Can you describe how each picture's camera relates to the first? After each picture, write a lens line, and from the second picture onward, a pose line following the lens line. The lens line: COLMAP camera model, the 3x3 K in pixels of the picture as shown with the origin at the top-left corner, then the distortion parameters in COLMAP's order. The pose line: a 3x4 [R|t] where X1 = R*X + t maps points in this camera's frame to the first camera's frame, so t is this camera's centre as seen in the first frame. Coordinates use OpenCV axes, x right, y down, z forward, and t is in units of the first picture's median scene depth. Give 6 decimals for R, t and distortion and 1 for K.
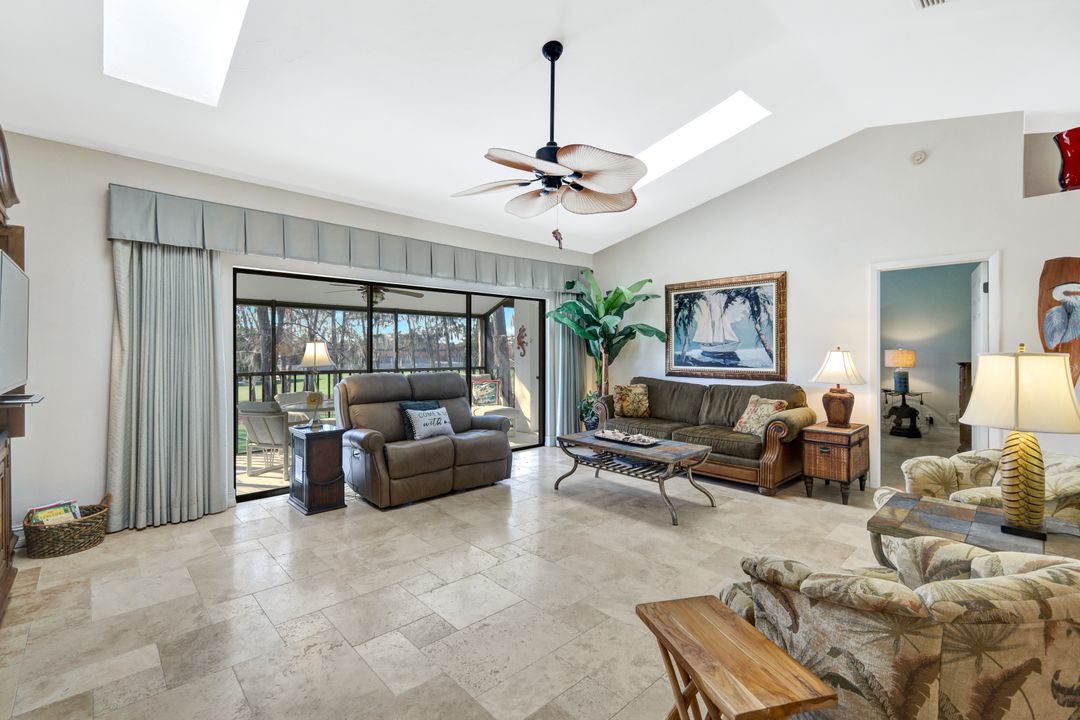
lens RADIAL K [[478.7, 0, 541.9], [0, 478.7, 347.5], [0, 0, 1]] dist [0.005890, -0.000179]
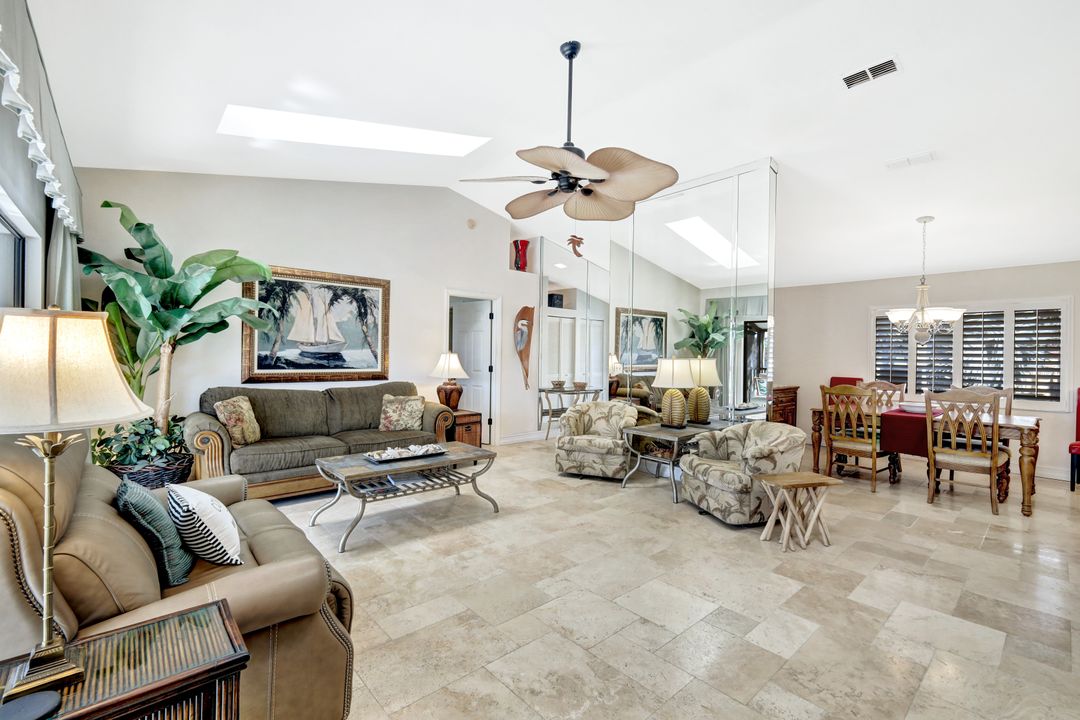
lens RADIAL K [[467.9, 0, 543.8], [0, 467.9, 358.2], [0, 0, 1]] dist [-0.001630, 0.000408]
pose [[0.026014, -0.008952, 0.999621, -0.552800], [-0.023844, 0.999670, 0.009573, 0.001728], [-0.999377, -0.024084, 0.025792, 0.605076]]
